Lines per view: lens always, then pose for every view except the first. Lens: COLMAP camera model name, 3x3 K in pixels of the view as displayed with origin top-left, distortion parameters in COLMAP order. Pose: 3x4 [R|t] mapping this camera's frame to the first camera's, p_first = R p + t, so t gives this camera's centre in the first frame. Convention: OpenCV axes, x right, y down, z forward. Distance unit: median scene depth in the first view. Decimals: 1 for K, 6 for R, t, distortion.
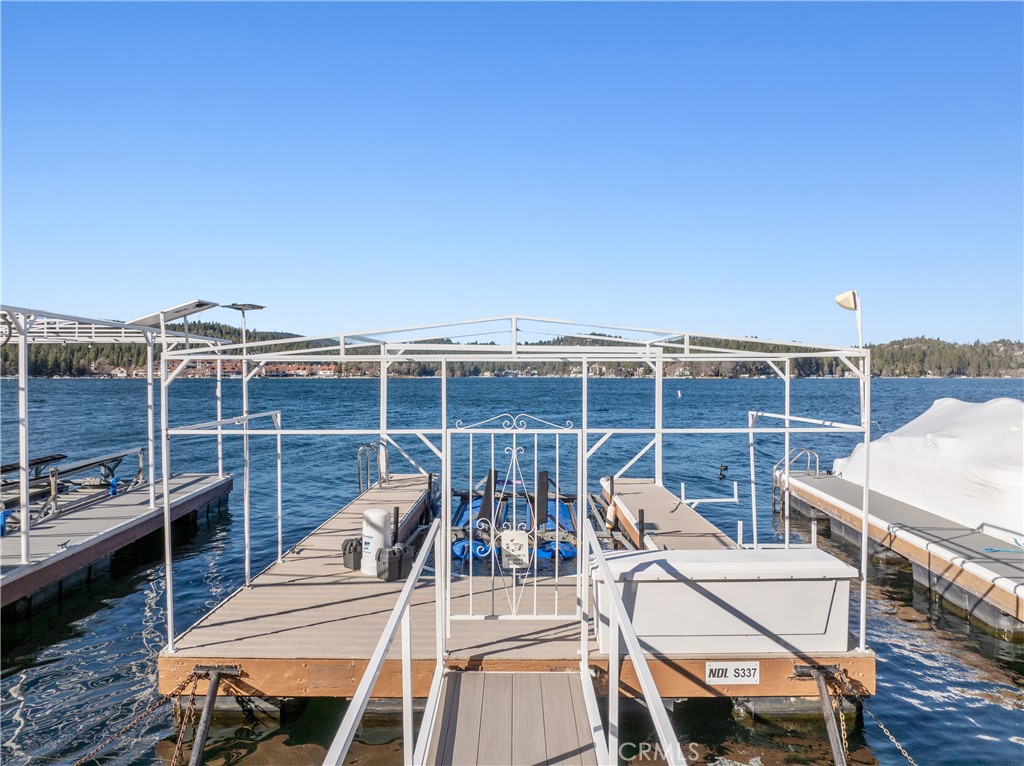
lens RADIAL K [[731.9, 0, 514.4], [0, 731.9, 361.1], [0, 0, 1]] dist [-0.035228, -0.000567]
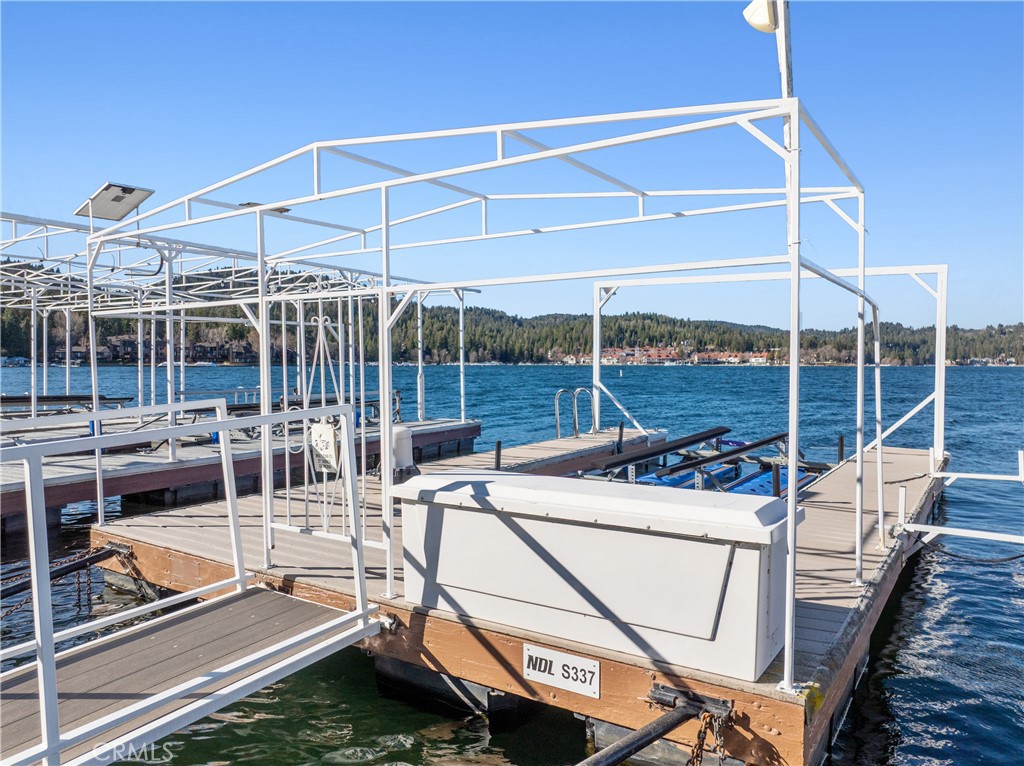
lens RADIAL K [[733.3, 0, 518.8], [0, 733.3, 379.8], [0, 0, 1]] dist [-0.035660, -0.002178]
pose [[0.839870, 0.014849, -0.542584, 0.237720], [0.007792, 0.999193, 0.039406, 0.062344], [0.542731, -0.037324, 0.839077, 0.184519]]
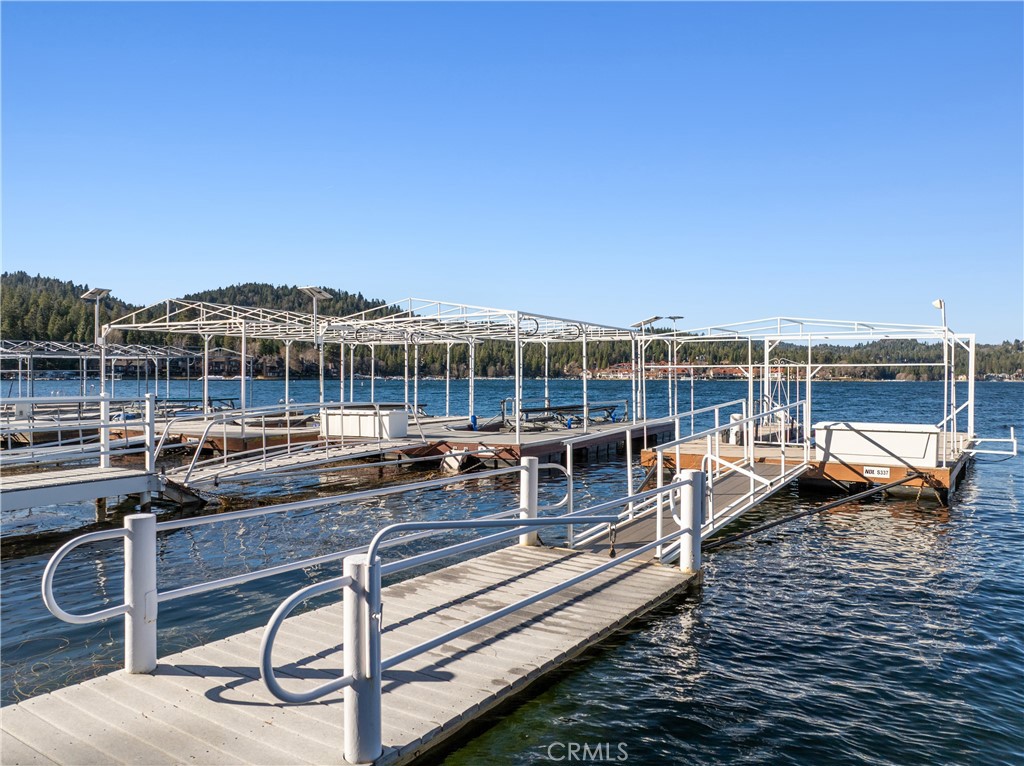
lens RADIAL K [[728.7, 0, 512.0], [0, 728.7, 383.0], [0, 0, 1]] dist [-0.036410, 0.001935]
pose [[0.825420, 0.009076, -0.564446, 0.247814], [0.005513, 0.999693, 0.024137, 0.036069], [0.564492, -0.023035, 0.825117, -0.585346]]
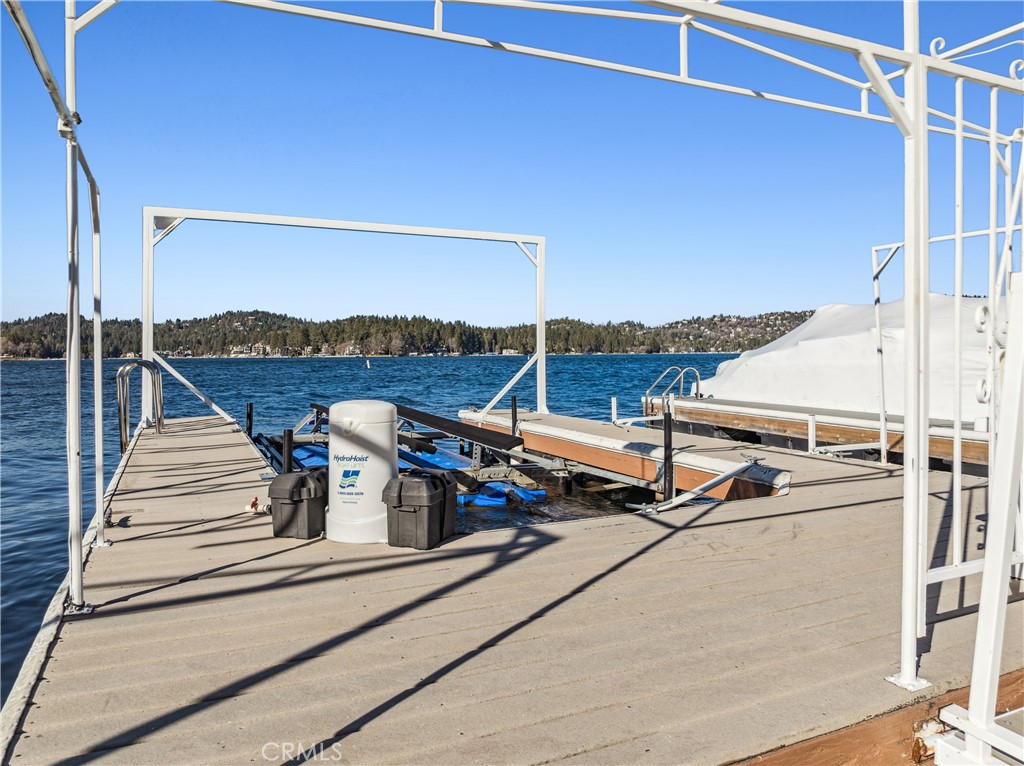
lens RADIAL K [[742.2, 0, 517.7], [0, 742.2, 343.7], [0, 0, 1]] dist [-0.038792, -0.004233]
pose [[0.900371, -0.003753, 0.435107, -0.168199], [0.002026, 0.999988, 0.004433, 0.092613], [-0.435119, -0.003110, 0.900368, 0.301919]]
